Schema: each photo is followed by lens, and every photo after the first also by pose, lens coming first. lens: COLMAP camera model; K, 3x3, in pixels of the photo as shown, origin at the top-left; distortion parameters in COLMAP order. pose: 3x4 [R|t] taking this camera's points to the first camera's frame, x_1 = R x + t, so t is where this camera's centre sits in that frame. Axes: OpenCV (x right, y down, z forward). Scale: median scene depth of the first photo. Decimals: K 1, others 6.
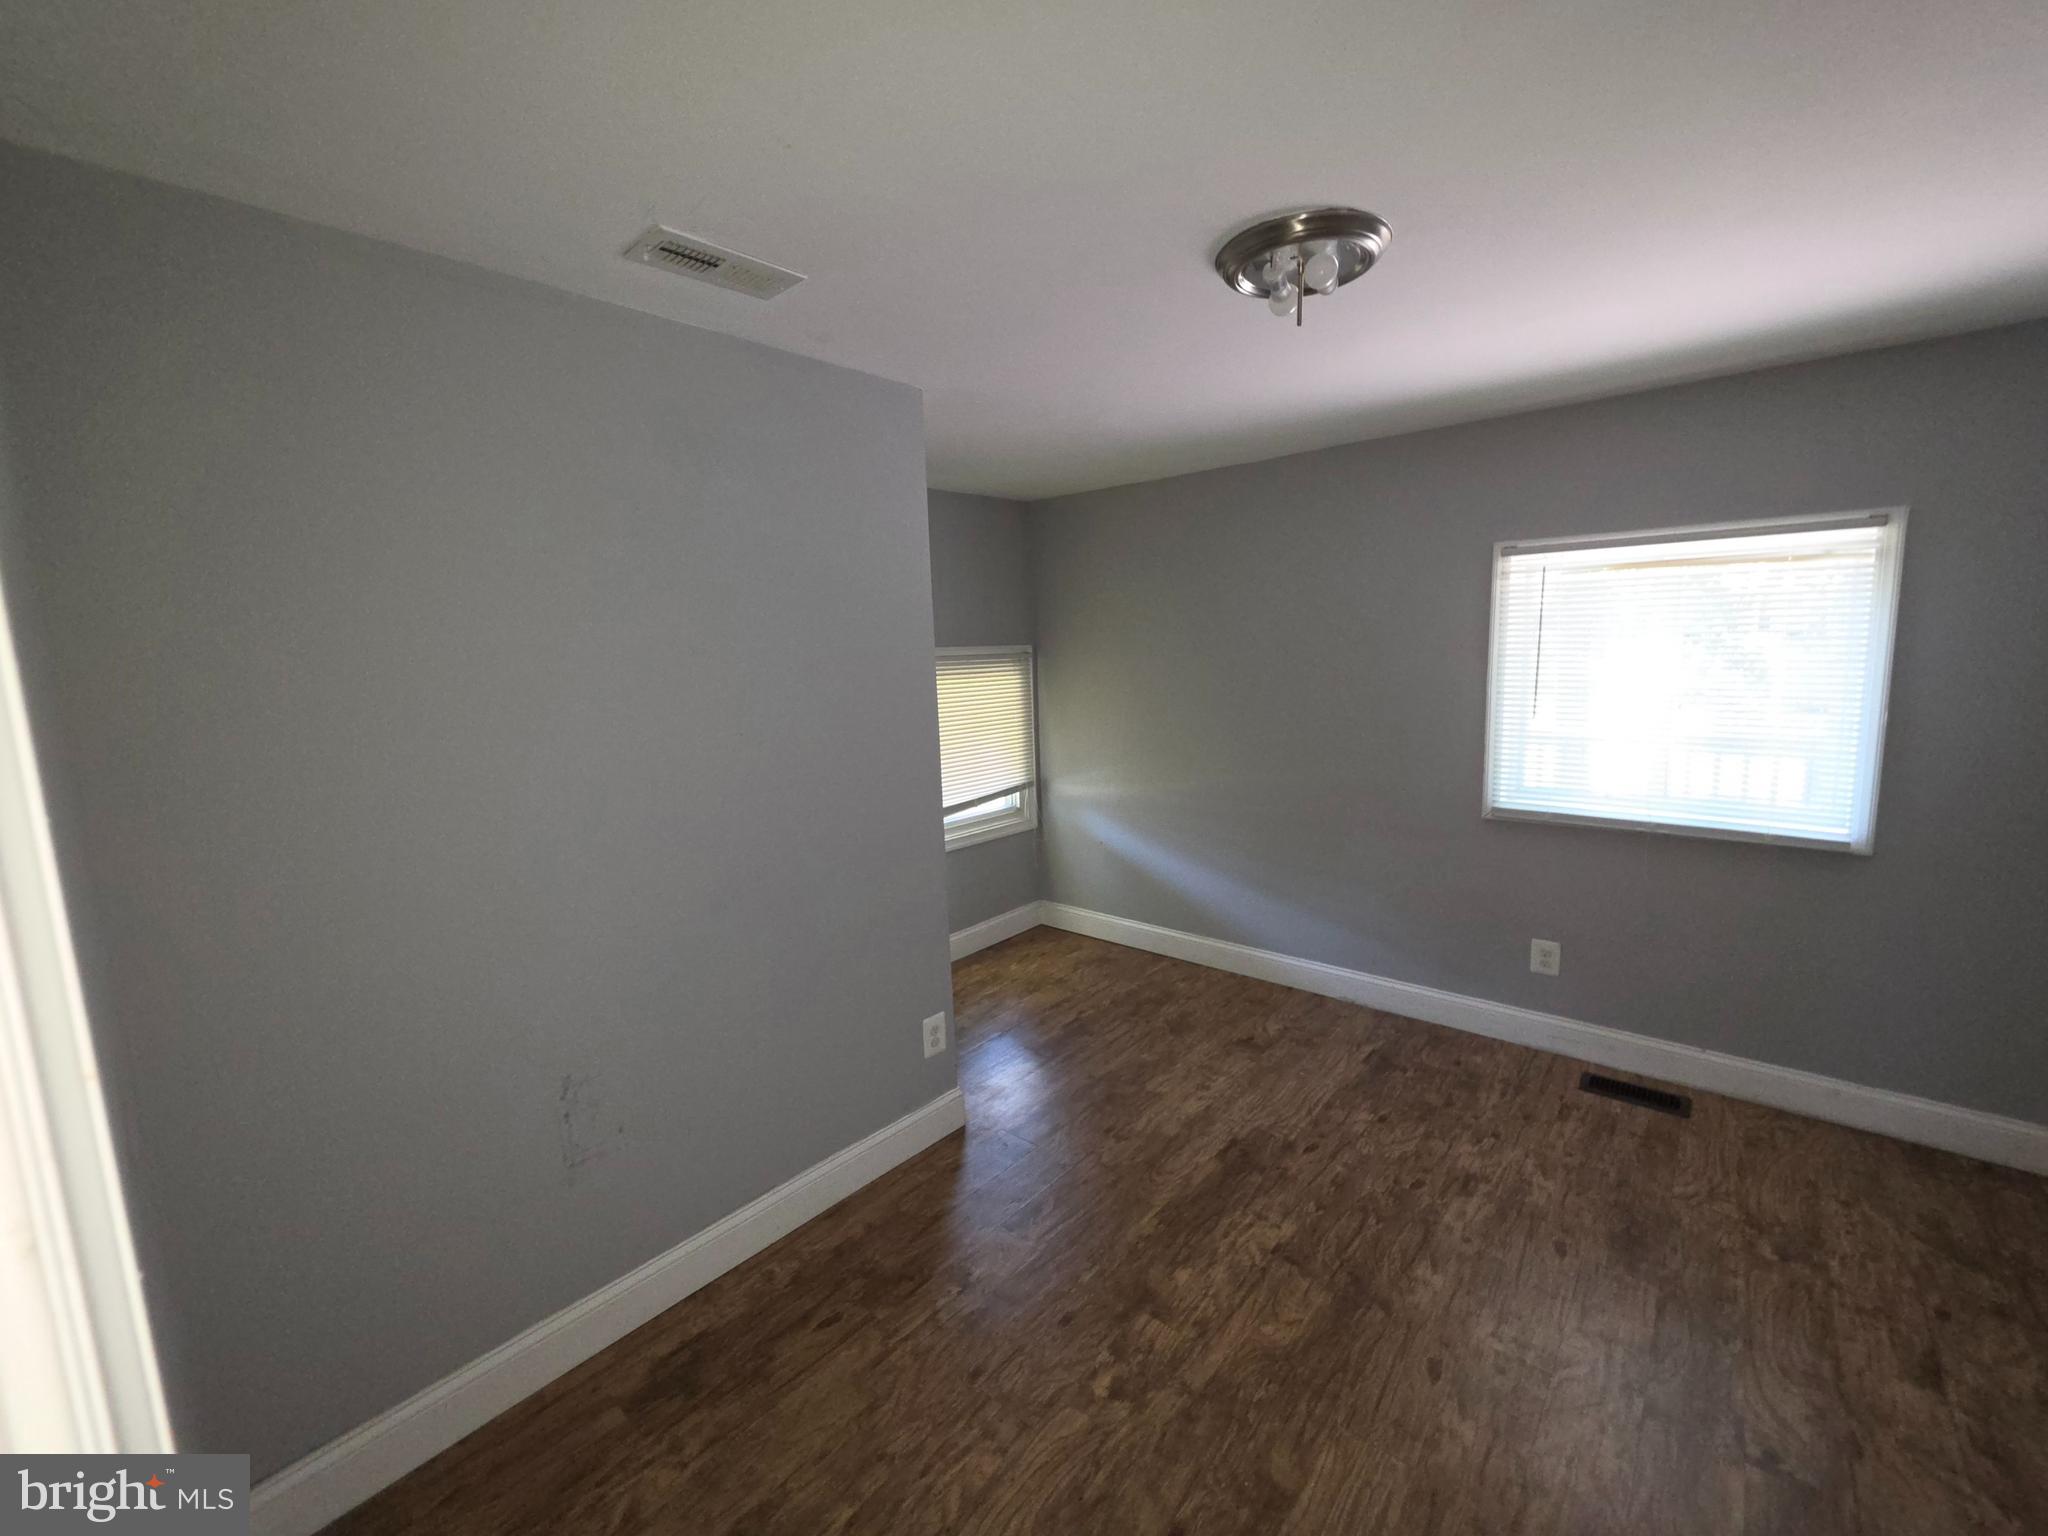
lens RADIAL K [[829.8, 0, 1021.6], [0, 829.8, 761.2], [0, 0, 1]] dist [-0.003494, 0.000880]
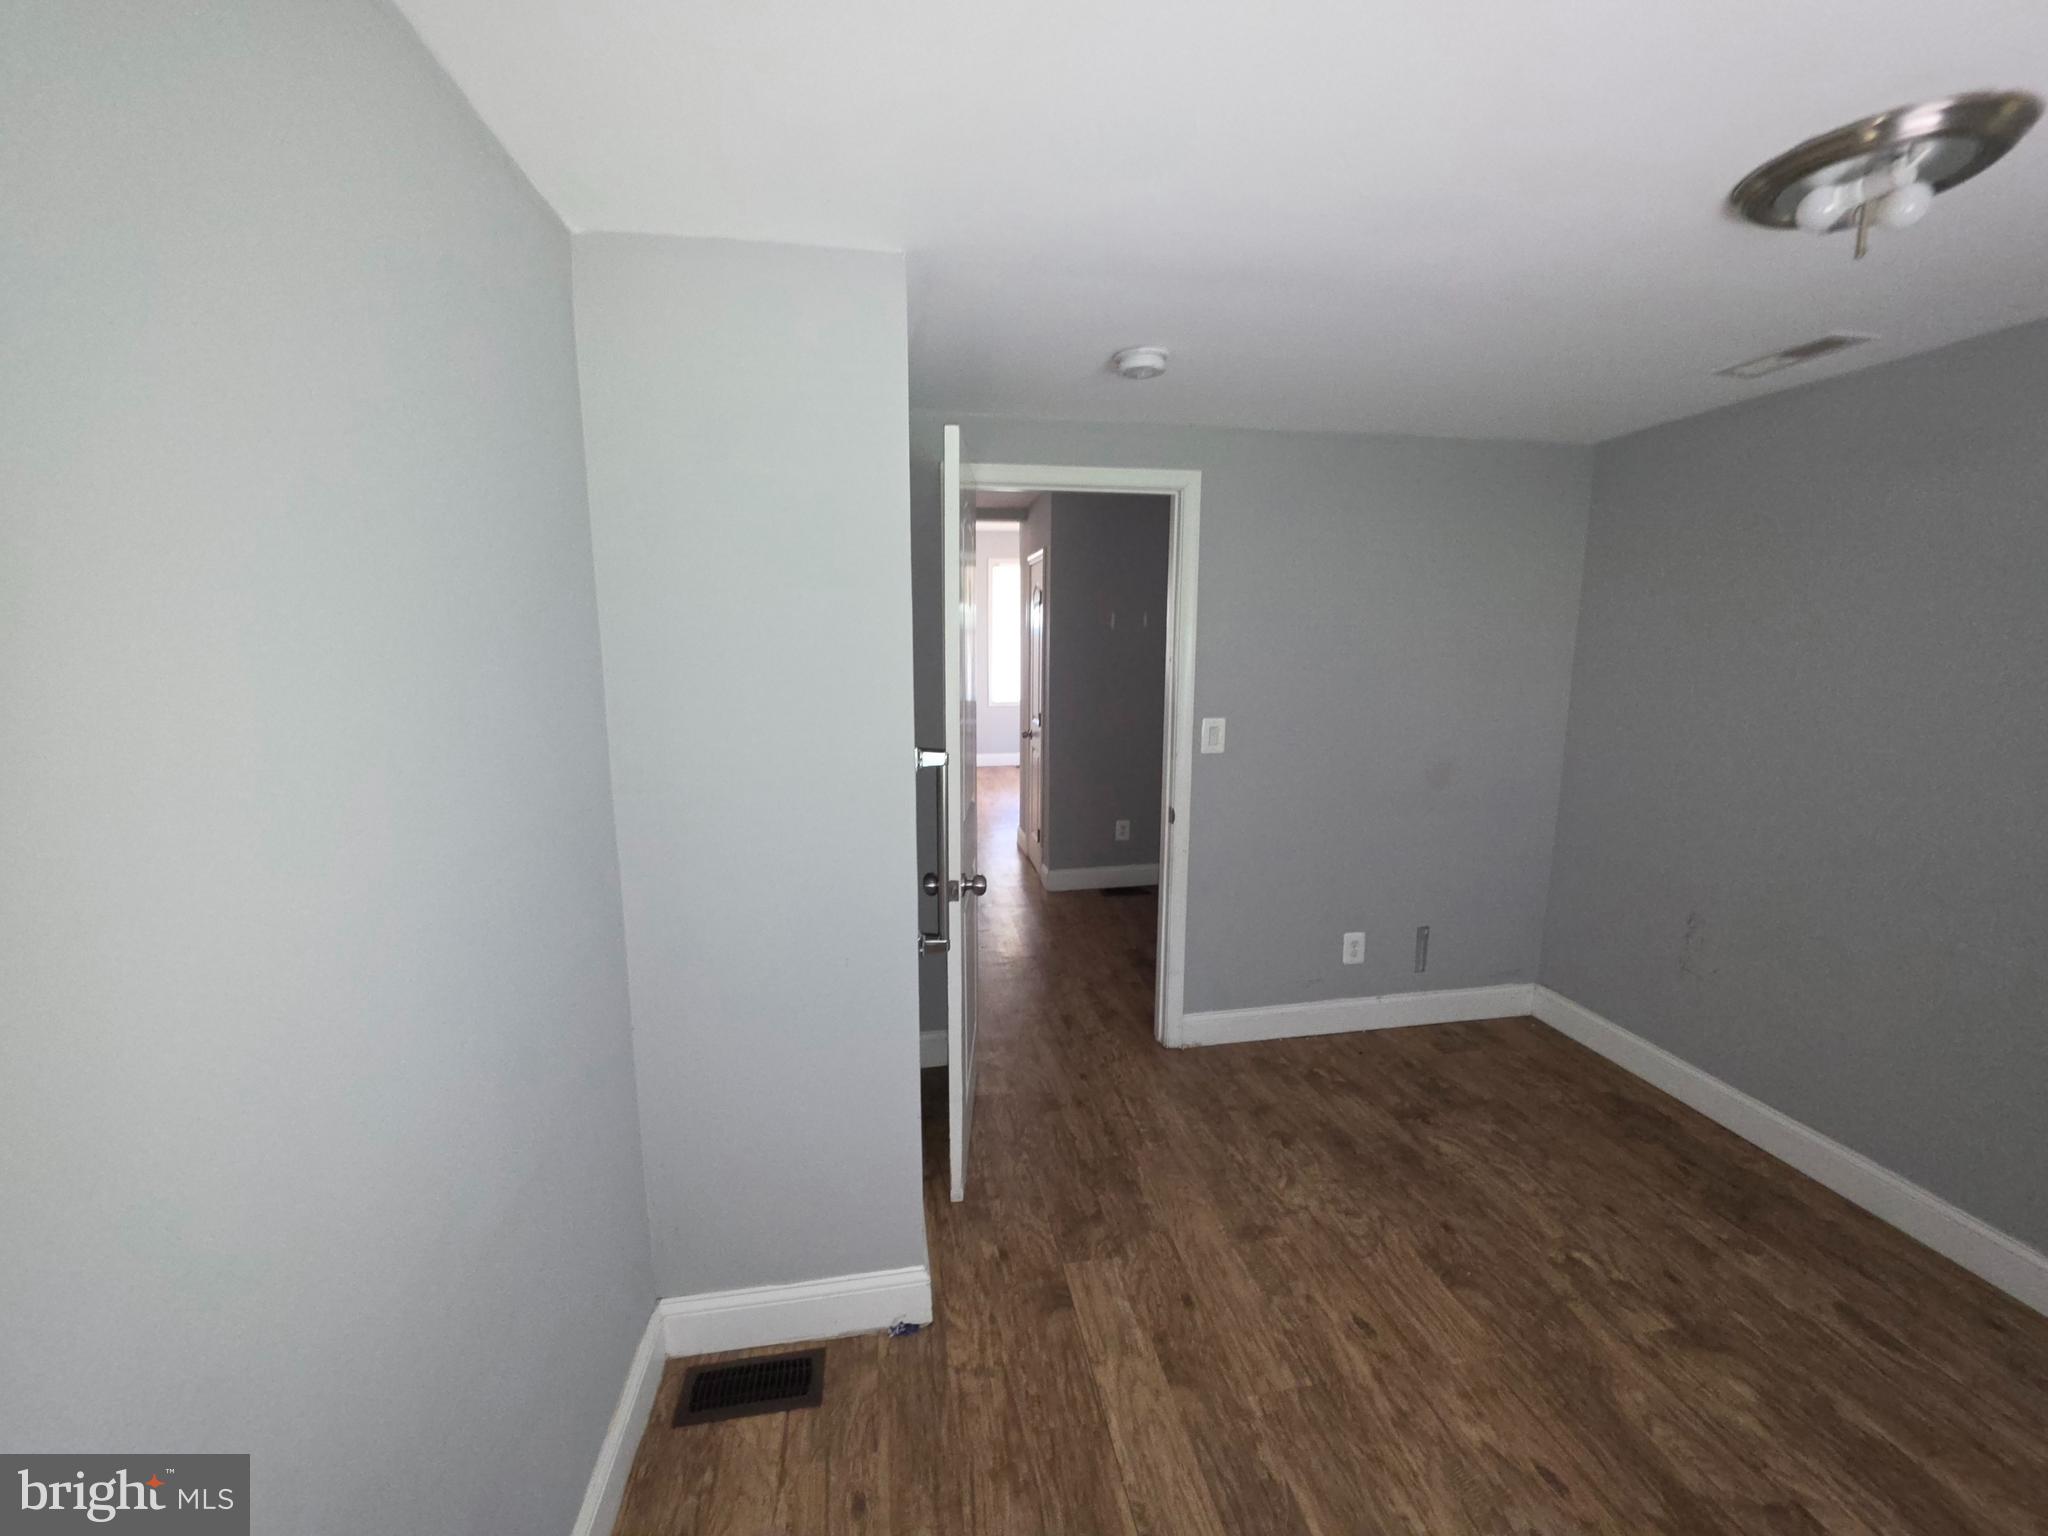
lens RADIAL K [[829.8, 0, 1011.6], [0, 829.8, 767.6], [0, 0, 1]] dist [-0.003494, 0.000880]
pose [[-0.643624, 0.155321, -0.749416, 1.077027], [-0.078305, 0.960688, 0.266359, -0.151709], [0.761326, 0.230118, -0.606159, 0.693086]]
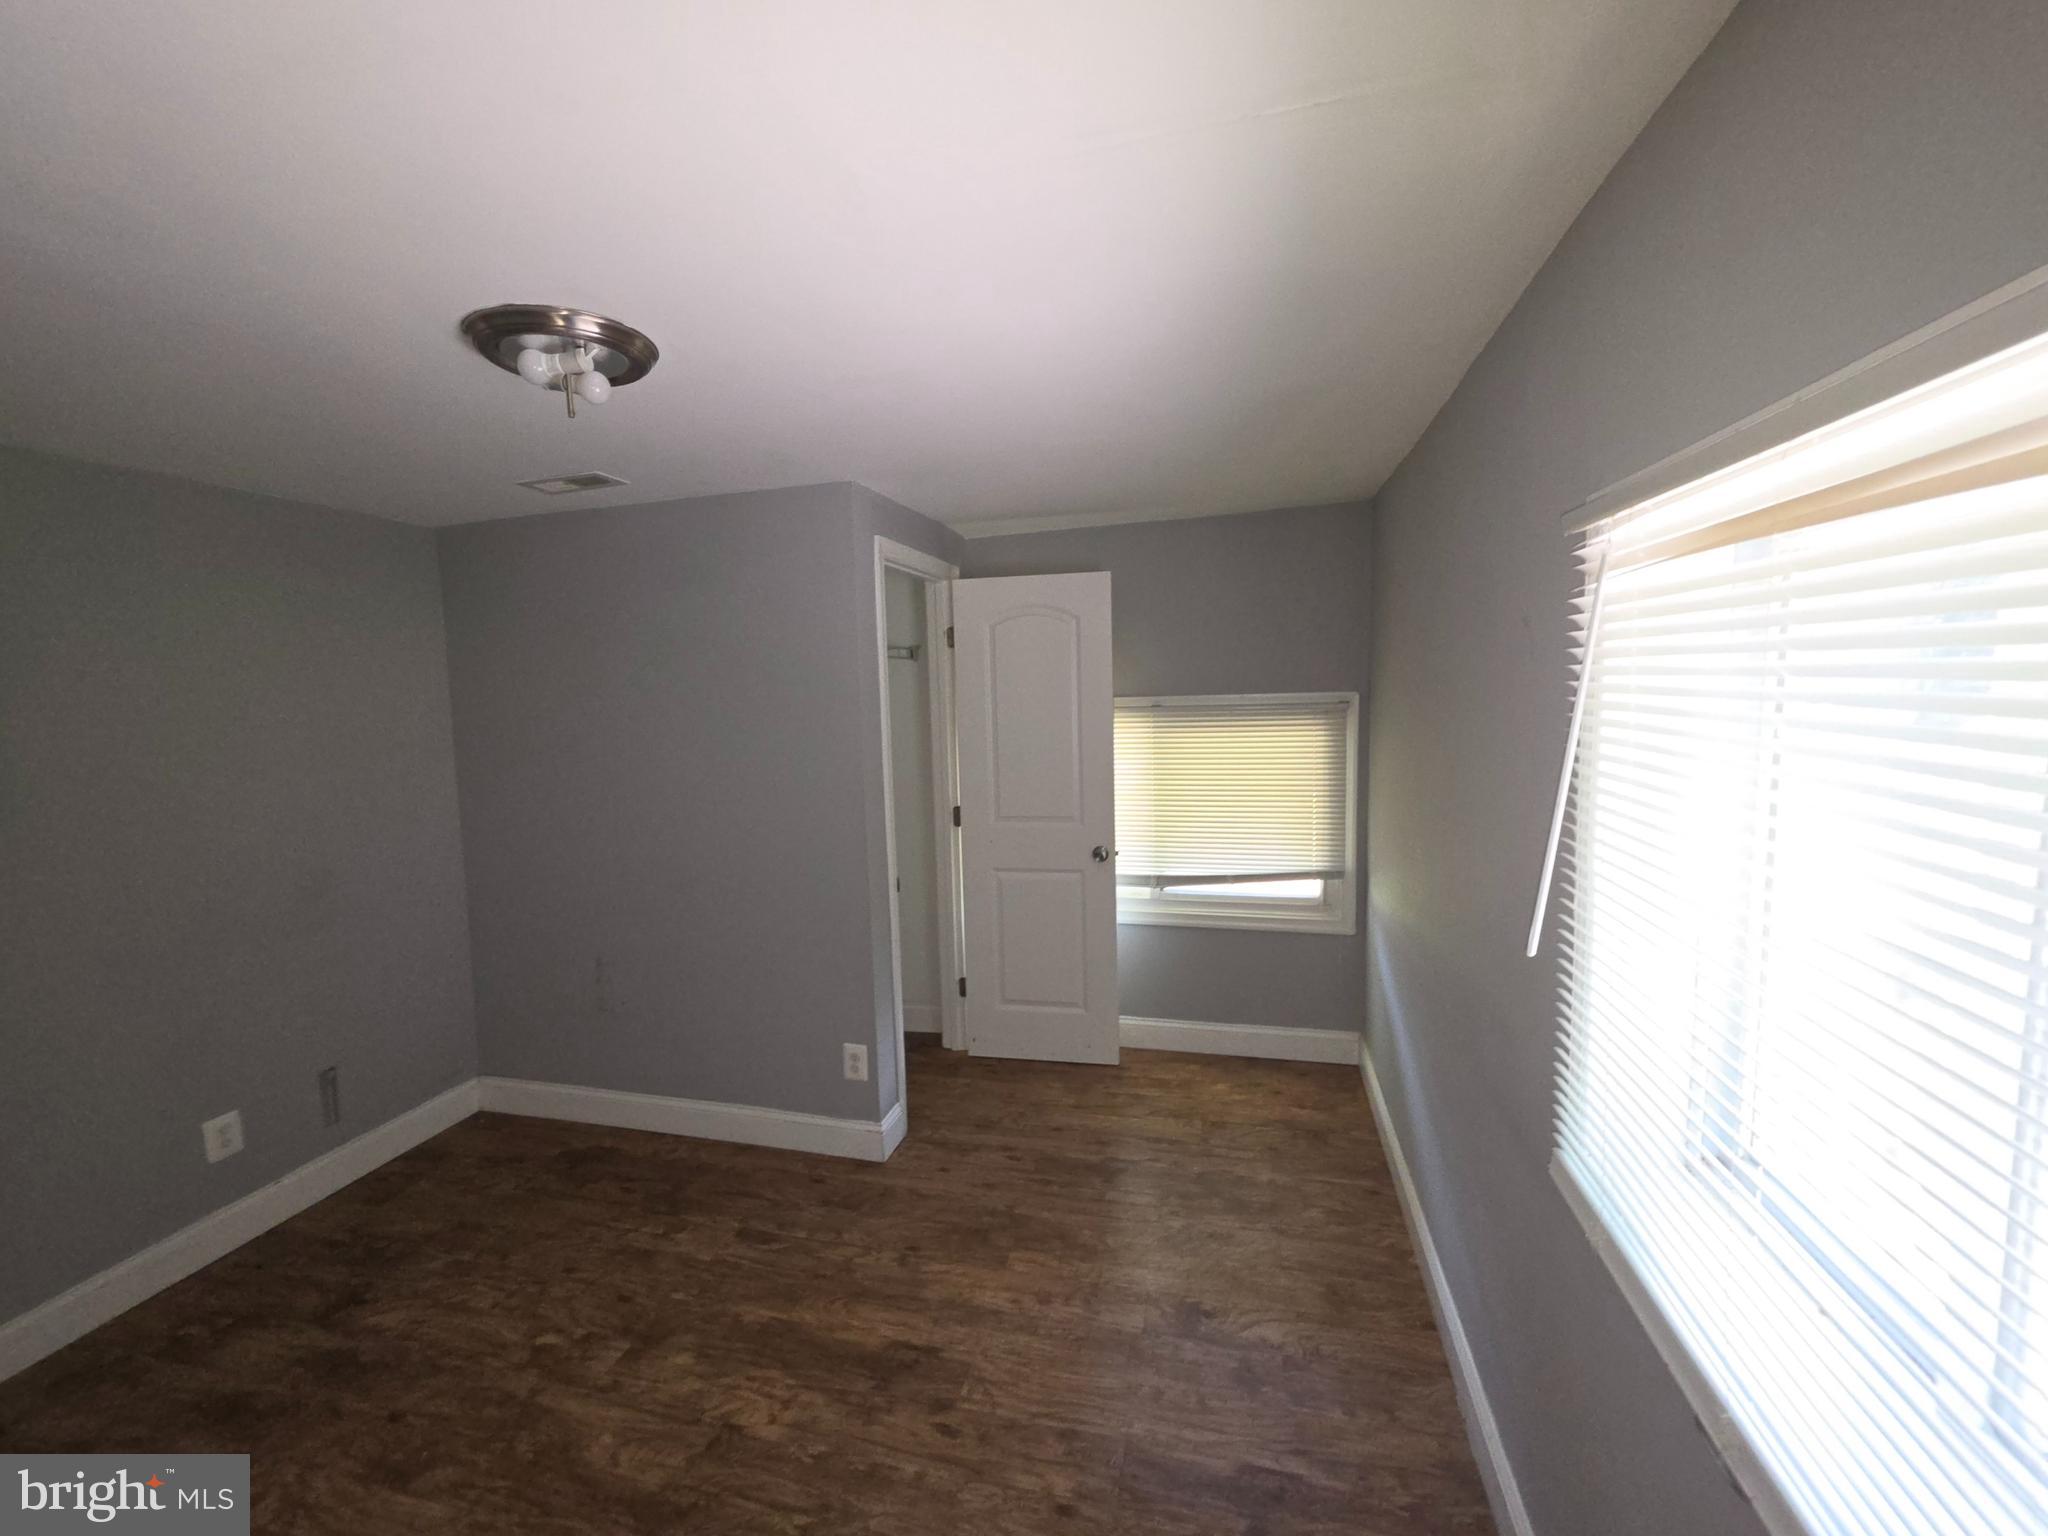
lens RADIAL K [[829.8, 0, 1030.5], [0, 829.8, 759.0], [0, 0, 1]] dist [-0.003494, 0.000880]
pose [[0.443273, 0.093824, -0.891463, 1.052738], [-0.102644, 0.993278, 0.053501, -0.170882], [0.890491, 0.067787, 0.449924, 0.764208]]
